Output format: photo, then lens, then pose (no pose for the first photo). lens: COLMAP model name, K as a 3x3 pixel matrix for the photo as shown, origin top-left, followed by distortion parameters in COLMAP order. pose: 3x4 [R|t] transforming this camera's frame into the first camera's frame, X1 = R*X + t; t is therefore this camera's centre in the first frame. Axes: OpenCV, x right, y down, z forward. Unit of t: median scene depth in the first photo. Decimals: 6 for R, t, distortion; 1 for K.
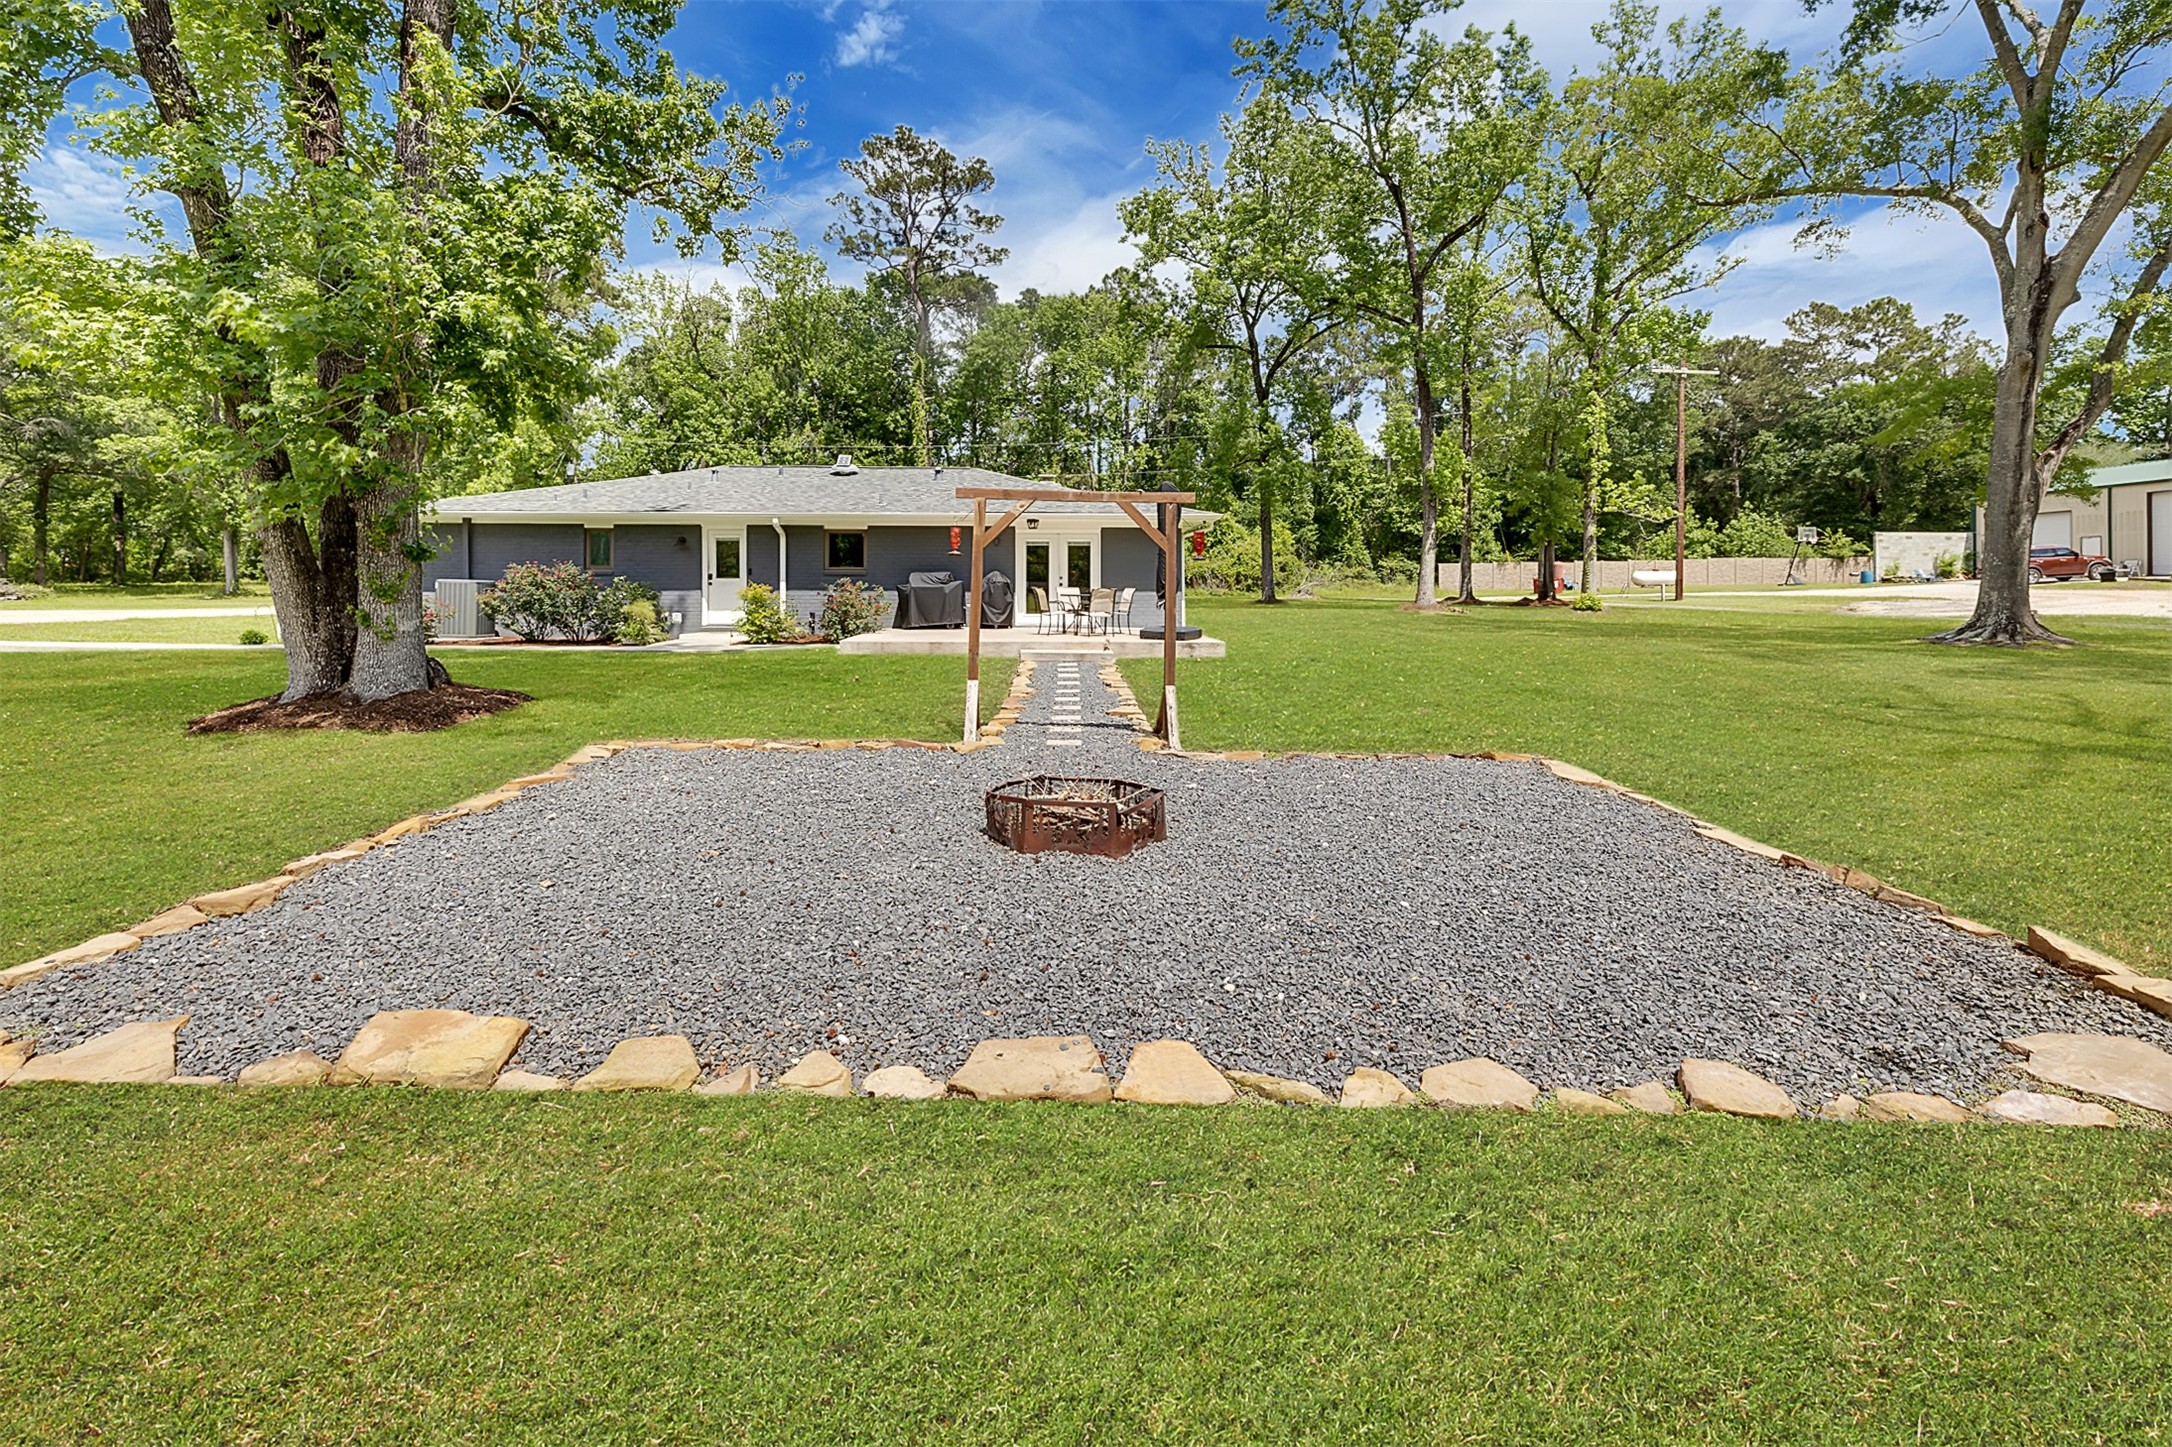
lens RADIAL K [[953.3, 0, 1060.3], [0, 953.3, 604.3], [0, 0, 1]] dist [-0.002287, 0.000408]
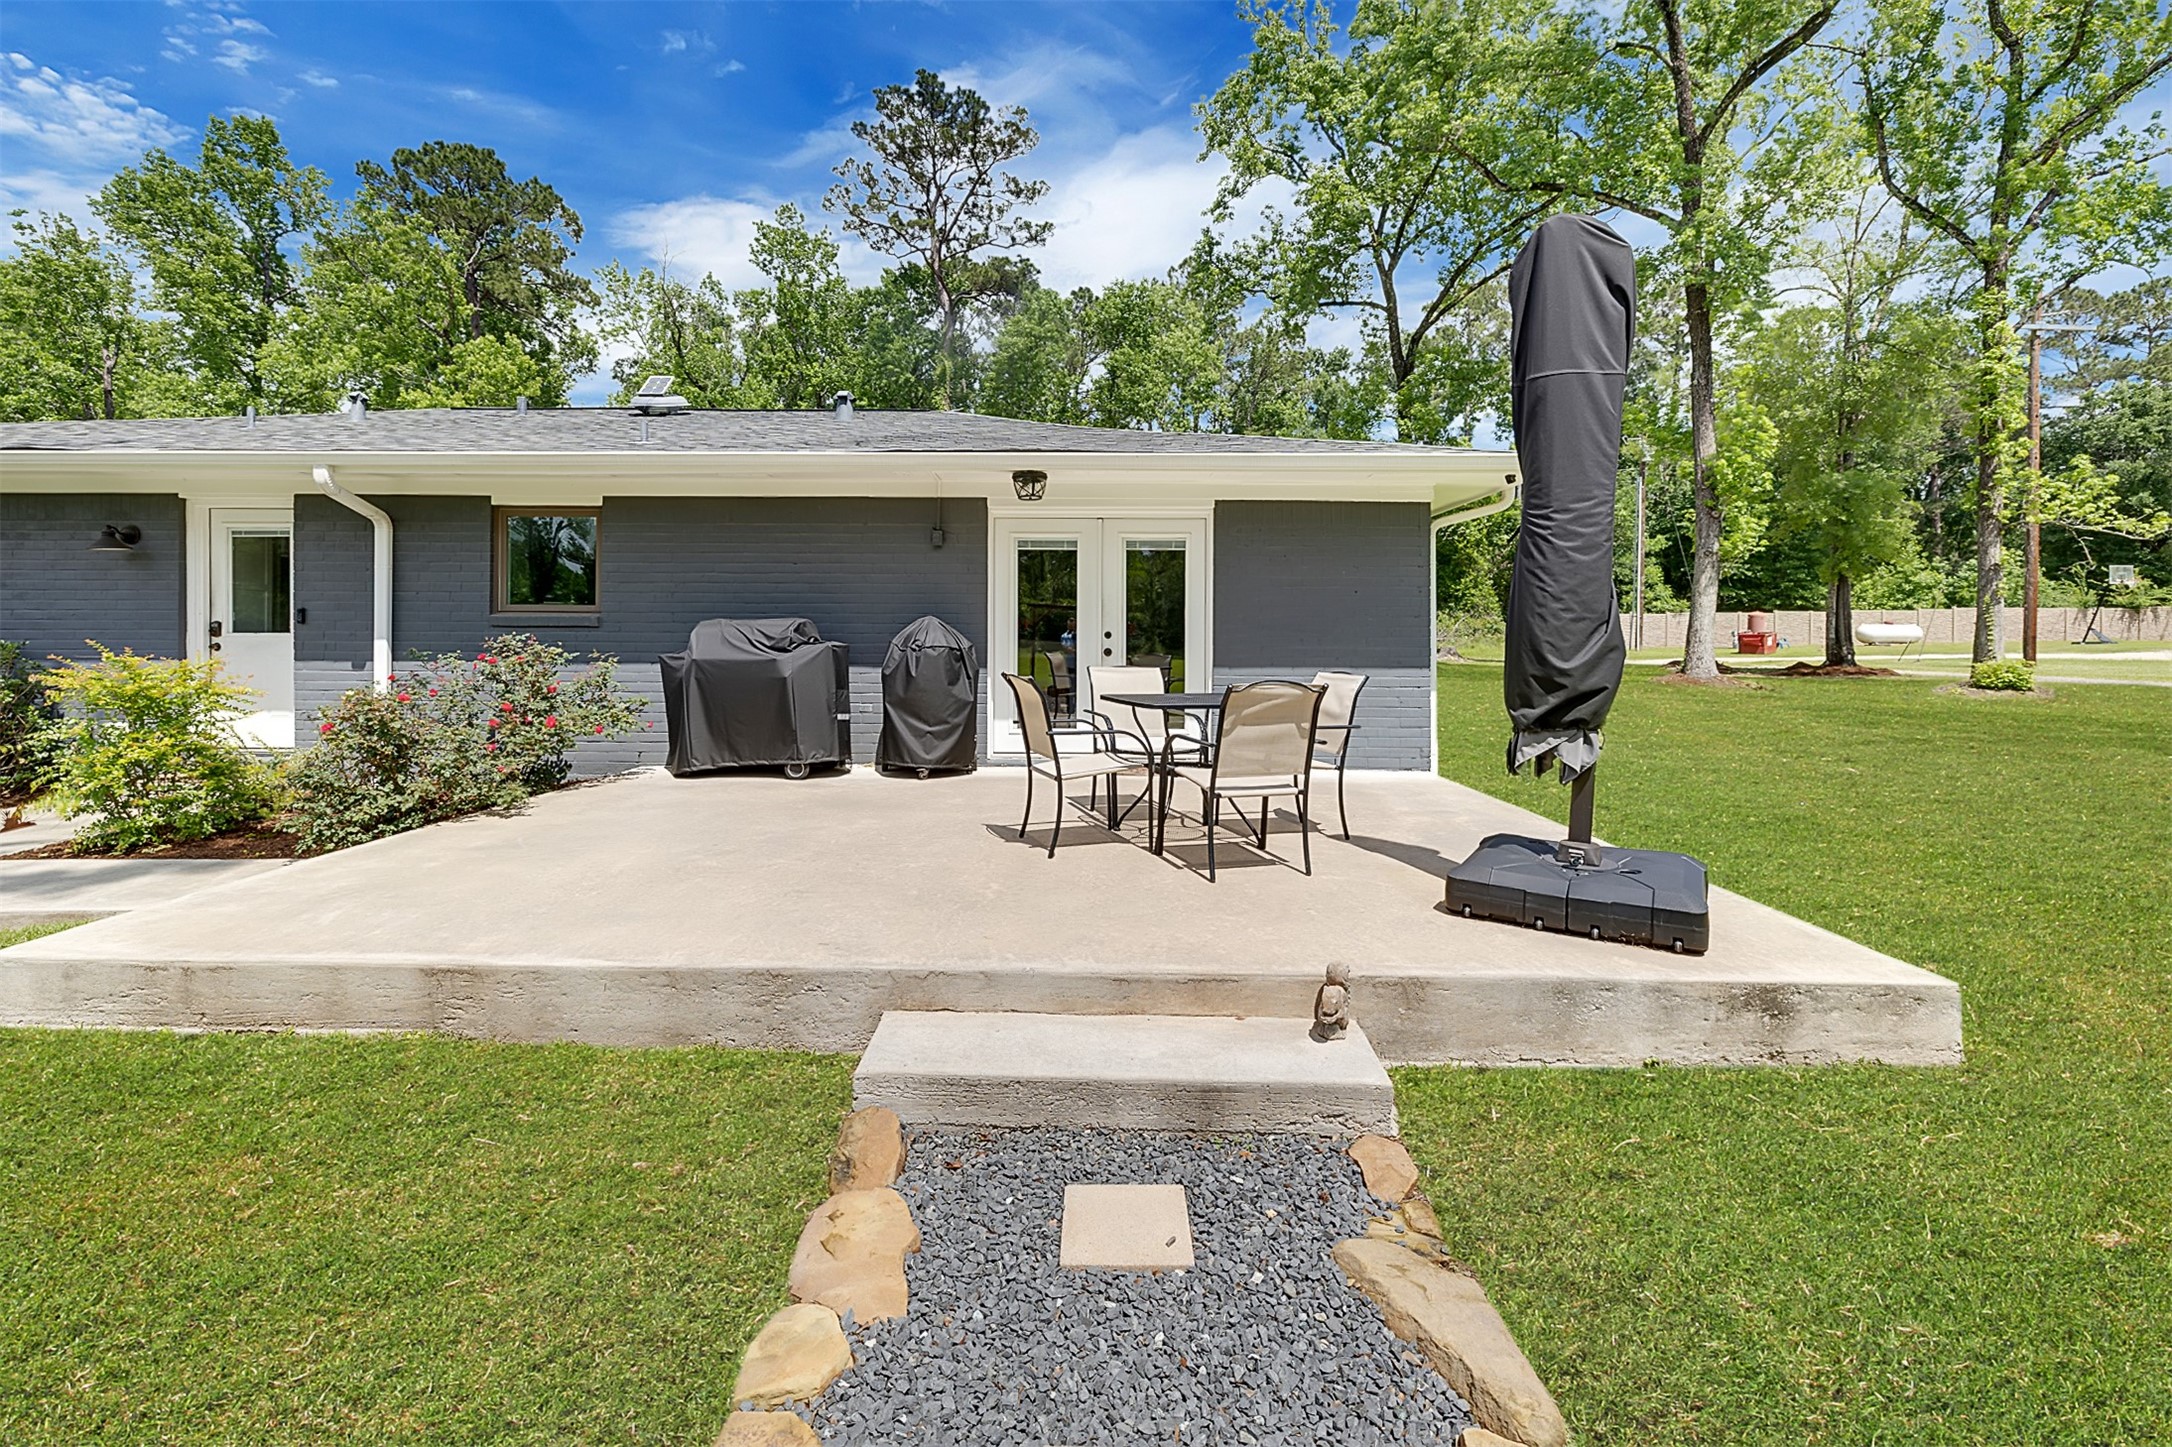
lens RADIAL K [[953.3, 0, 1078.9], [0, 953.3, 634.4], [0, 0, 1]] dist [-0.001193, -0.000230]
pose [[0.999120, 0.003323, -0.041818, 0.002569], [-0.004263, 0.999740, -0.022407, -0.009171], [0.041733, 0.022566, 0.998874, 0.295693]]
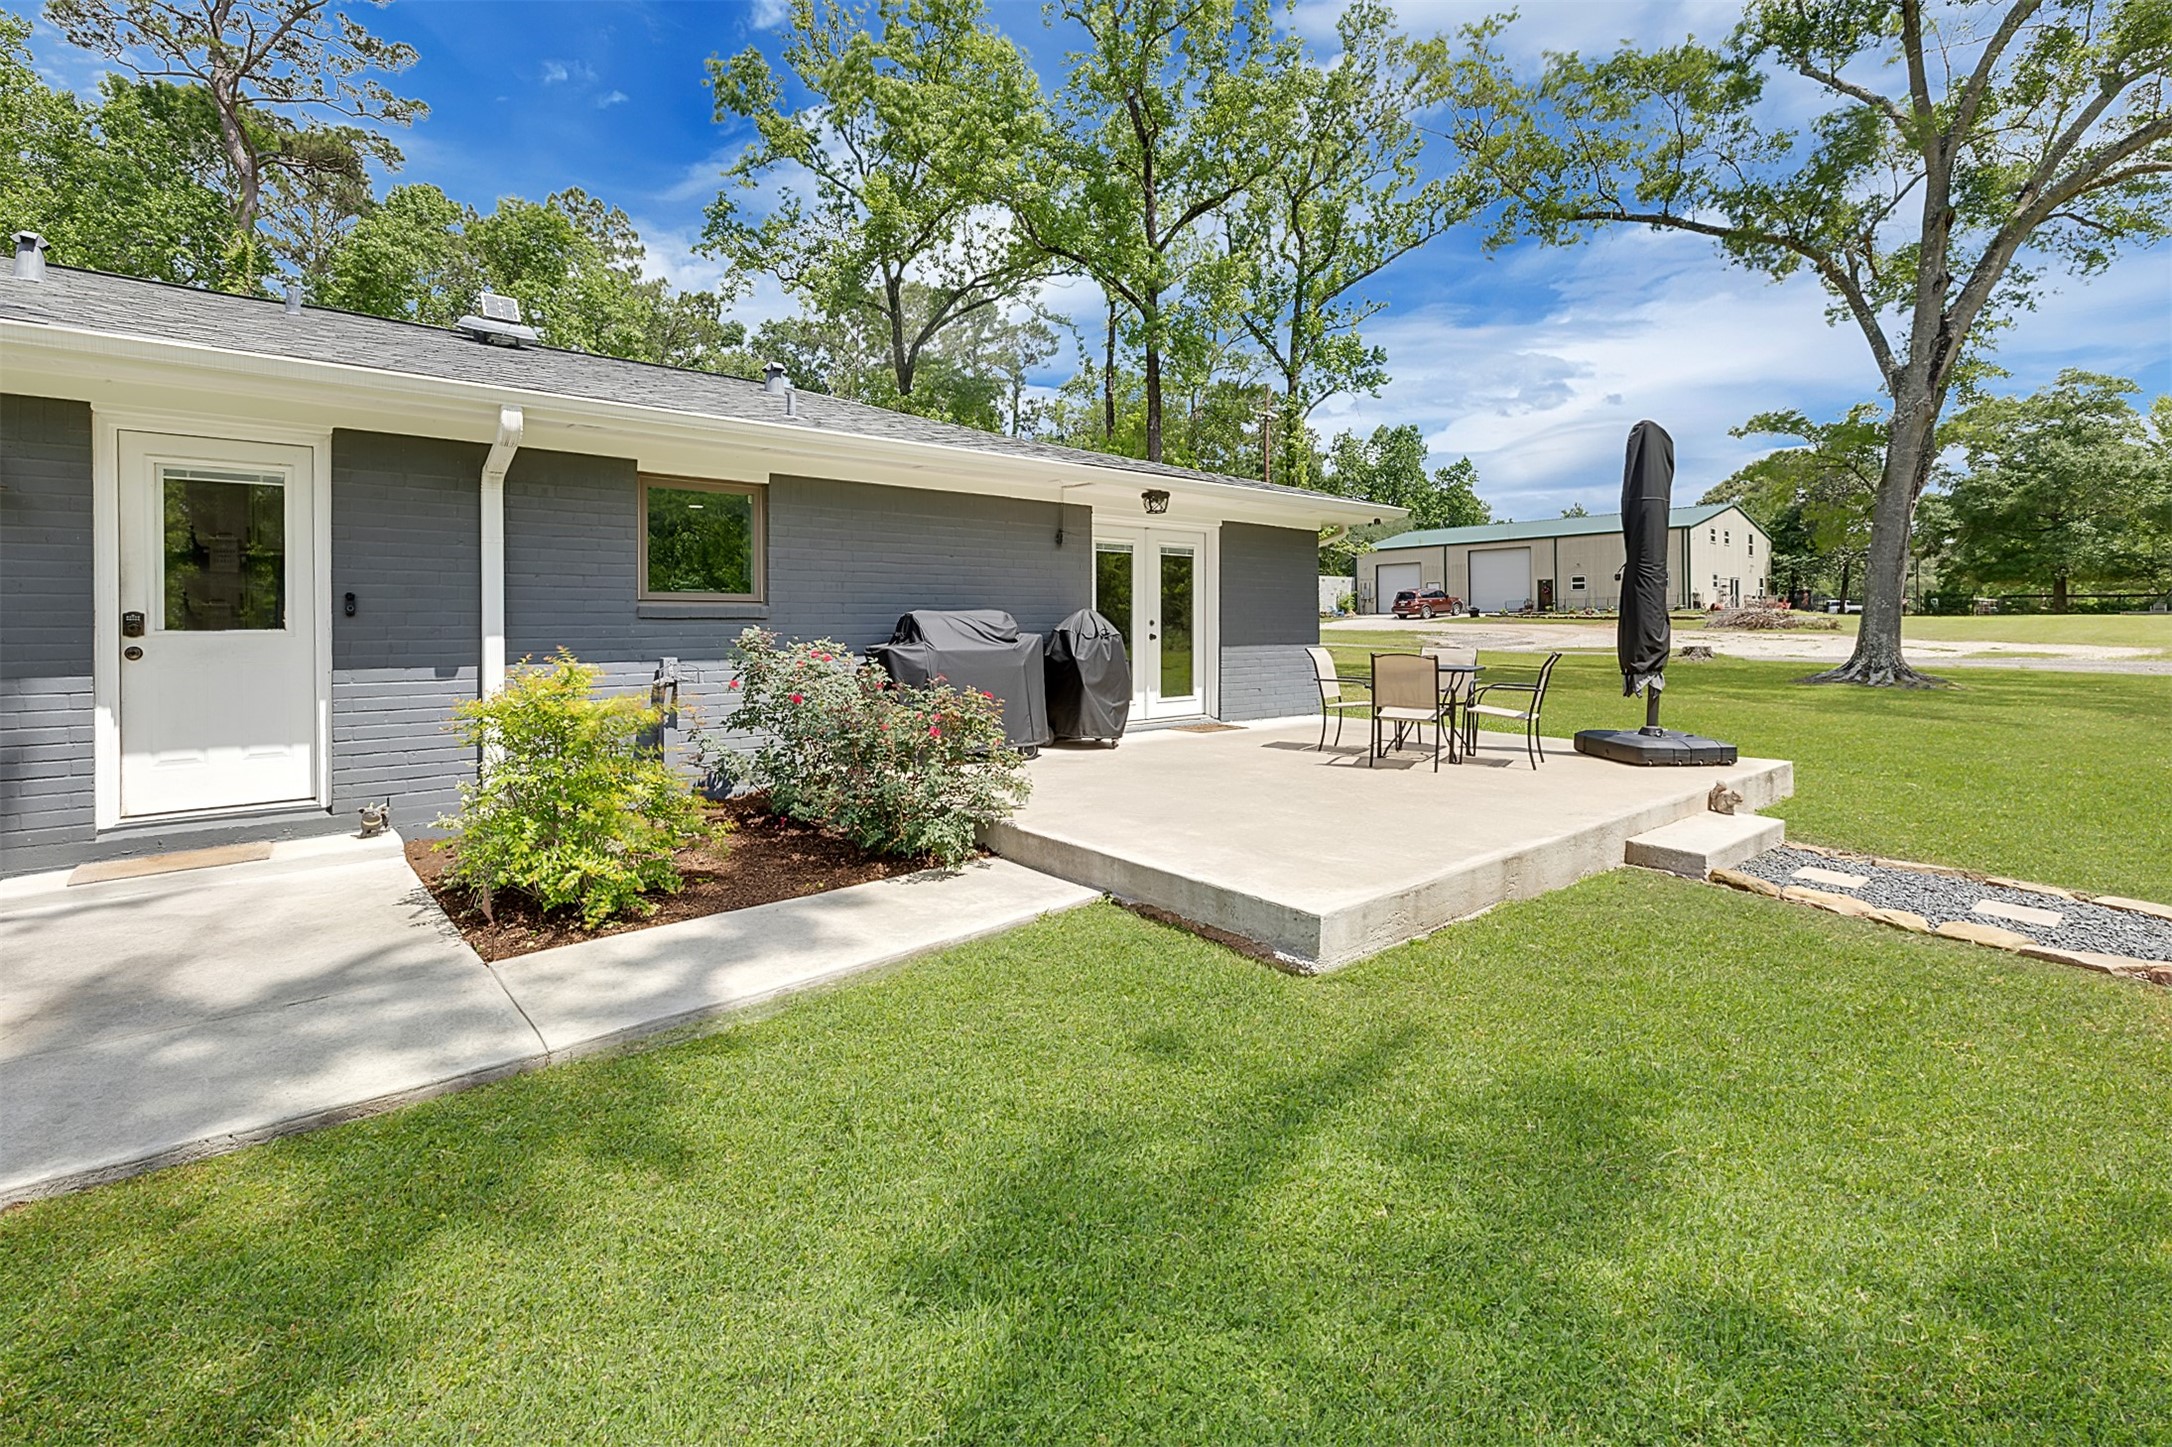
lens RADIAL K [[953.3, 0, 1078.9], [0, 953.3, 634.4], [0, 0, 1]] dist [-0.001193, -0.000230]
pose [[0.780002, -0.011273, 0.625675, -0.157254], [0.010904, 0.999931, 0.004422, -0.011691], [-0.625682, 0.003374, 0.780071, 0.312444]]
